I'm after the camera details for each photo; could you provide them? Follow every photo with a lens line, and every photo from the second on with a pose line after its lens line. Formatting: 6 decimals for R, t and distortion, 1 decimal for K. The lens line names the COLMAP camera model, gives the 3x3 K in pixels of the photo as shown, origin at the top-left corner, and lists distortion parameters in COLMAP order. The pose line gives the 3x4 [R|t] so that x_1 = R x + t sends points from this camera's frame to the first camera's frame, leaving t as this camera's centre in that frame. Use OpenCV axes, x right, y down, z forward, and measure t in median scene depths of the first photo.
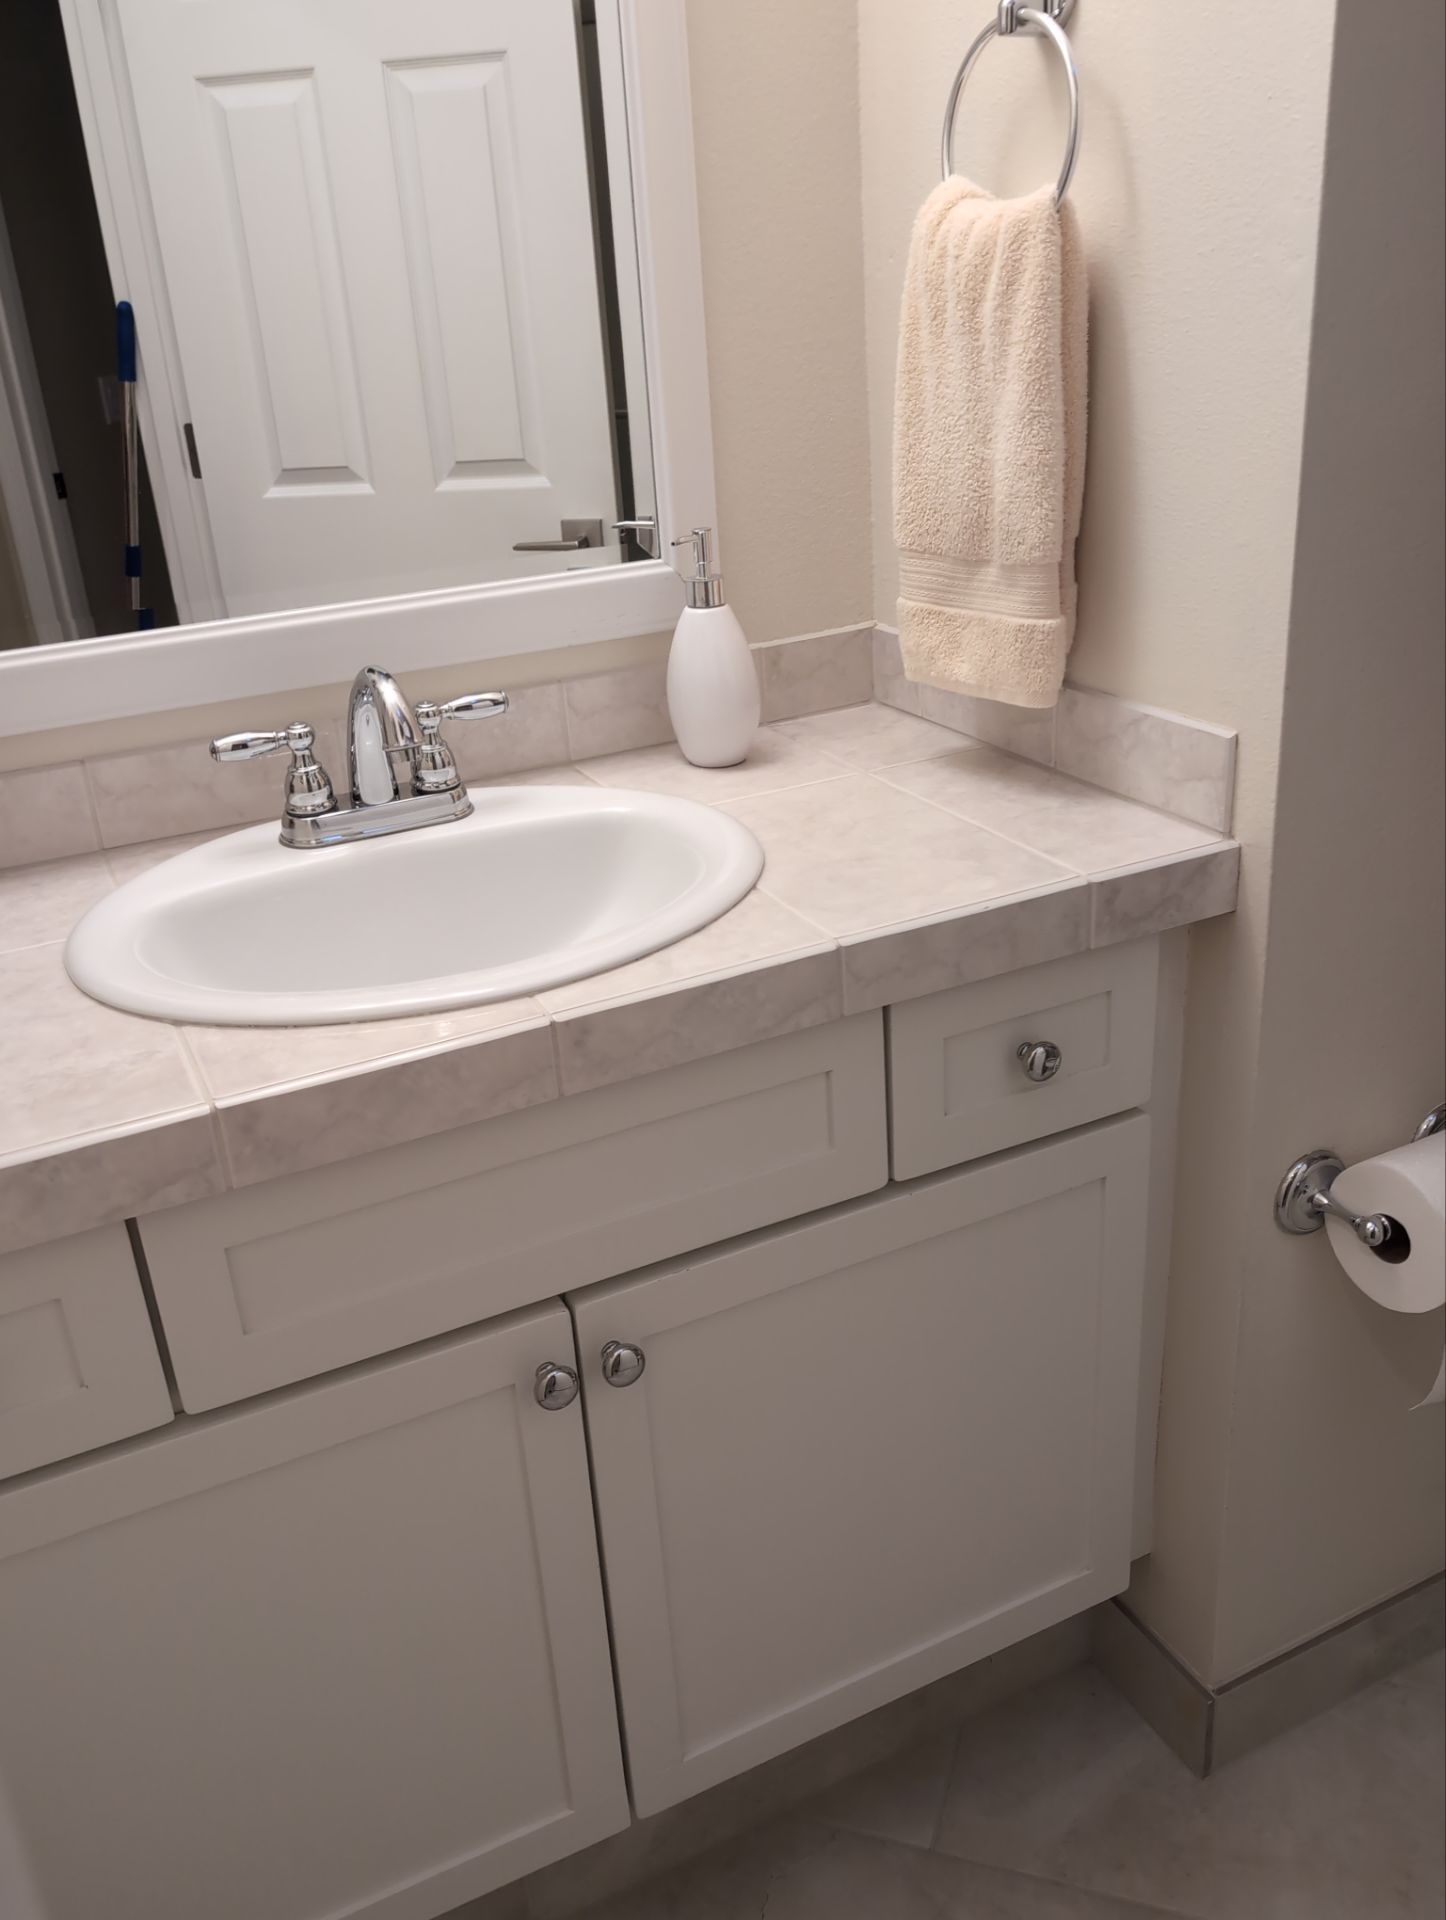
lens RADIAL K [[1608.1, 0, 730.5], [0, 1608.1, 965.9], [0, 0, 1]] dist [0.013636, -0.010242]
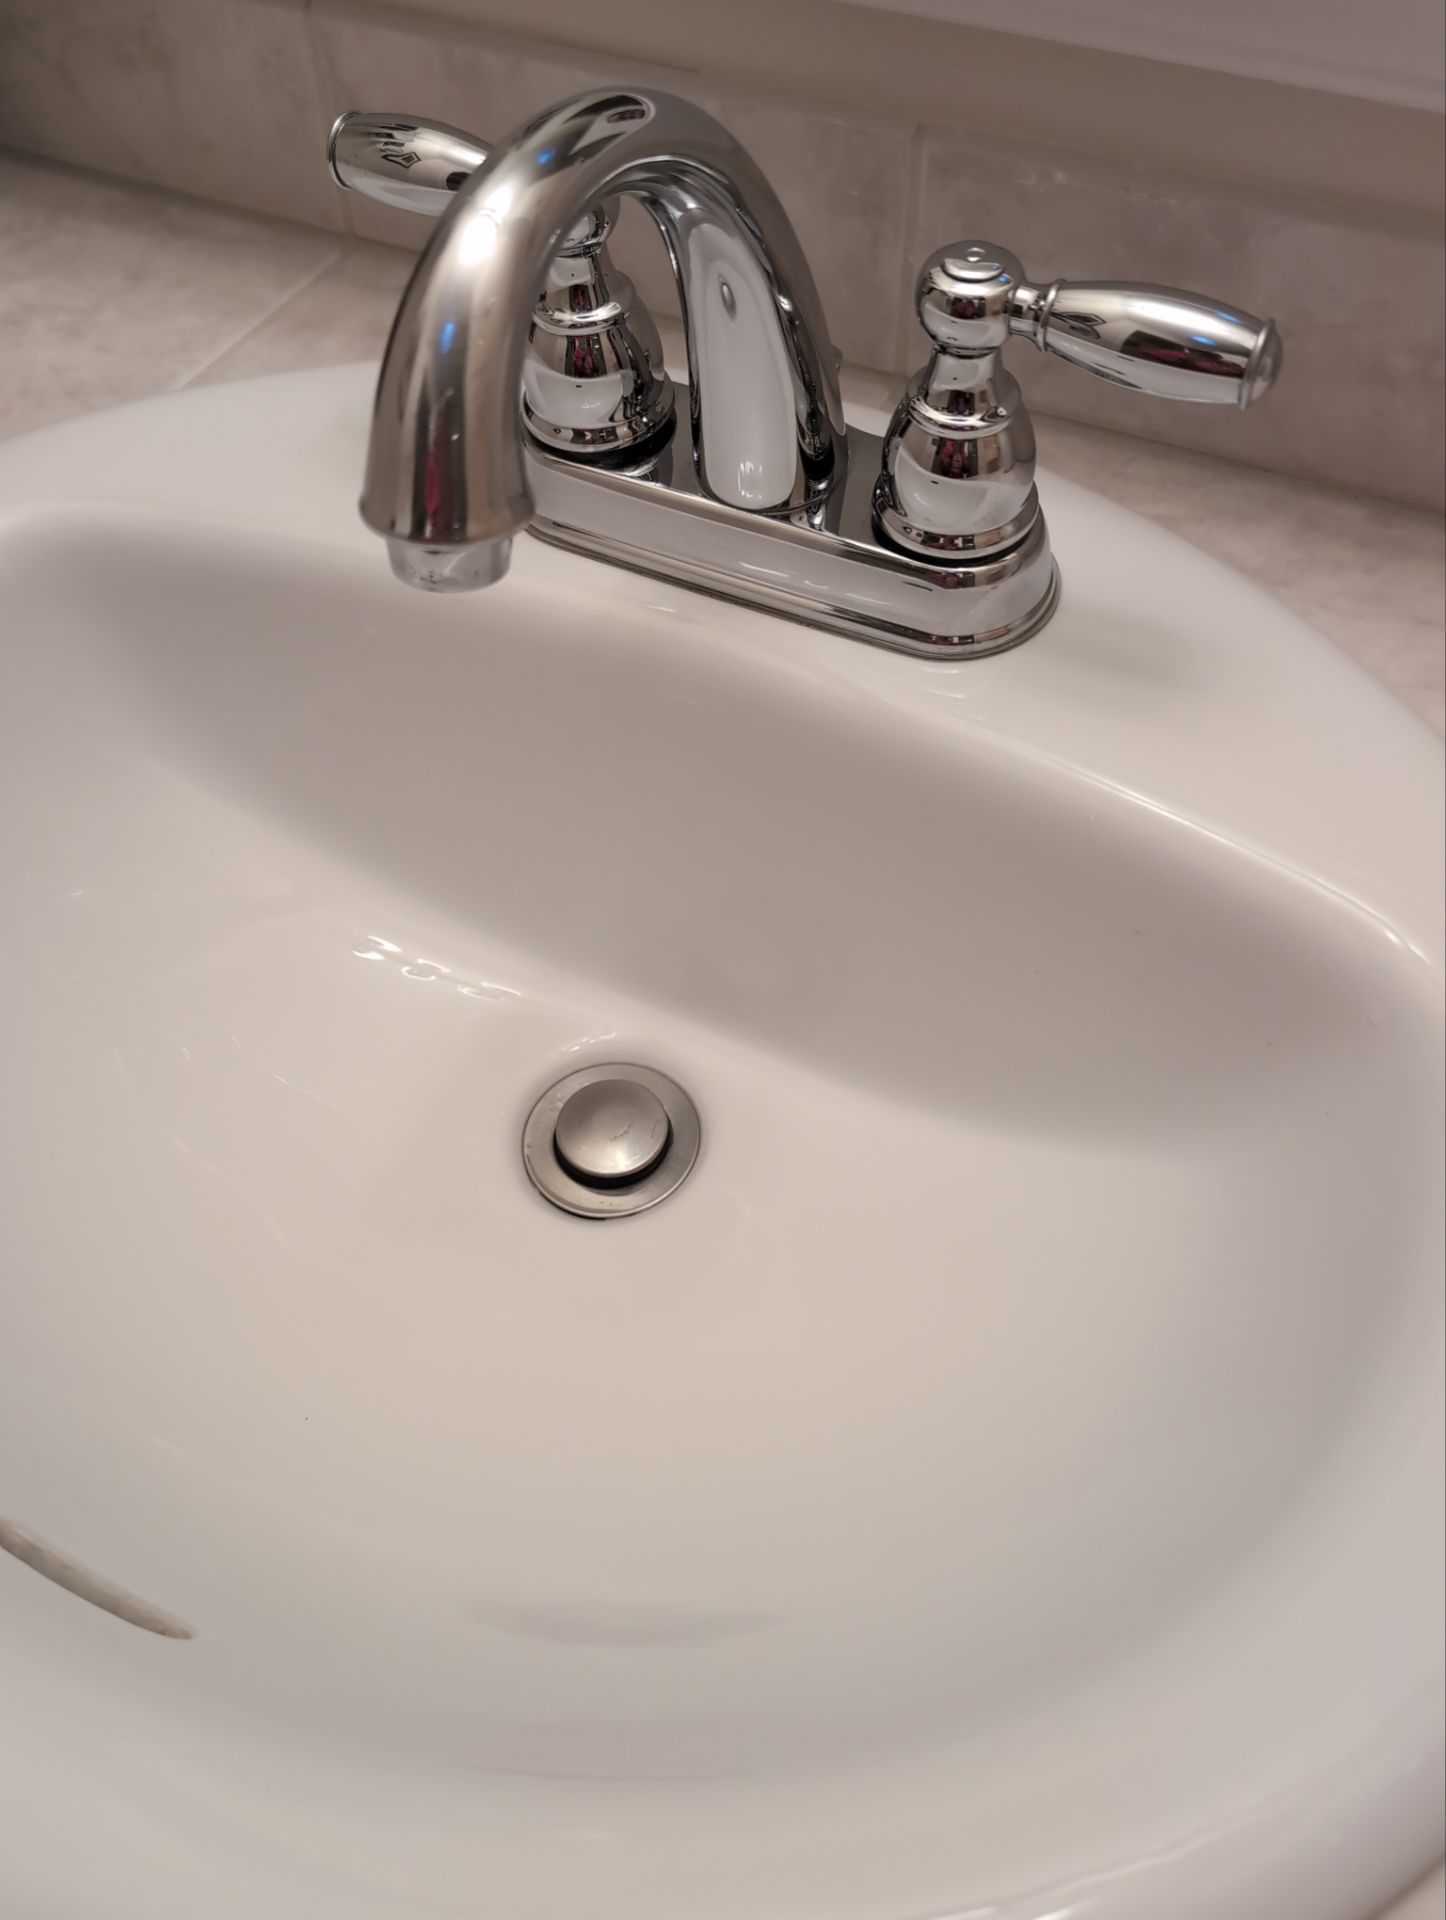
lens RADIAL K [[1570.9, 0, 710.3], [0, 1570.9, 926.4], [0, 0, 1]] dist [-0.003045, -0.001484]
pose [[0.596737, 0.659341, -0.457357, -0.024331], [-0.330882, 0.721431, 0.608320, -0.237027], [0.731042, -0.211676, 0.648669, 0.806163]]
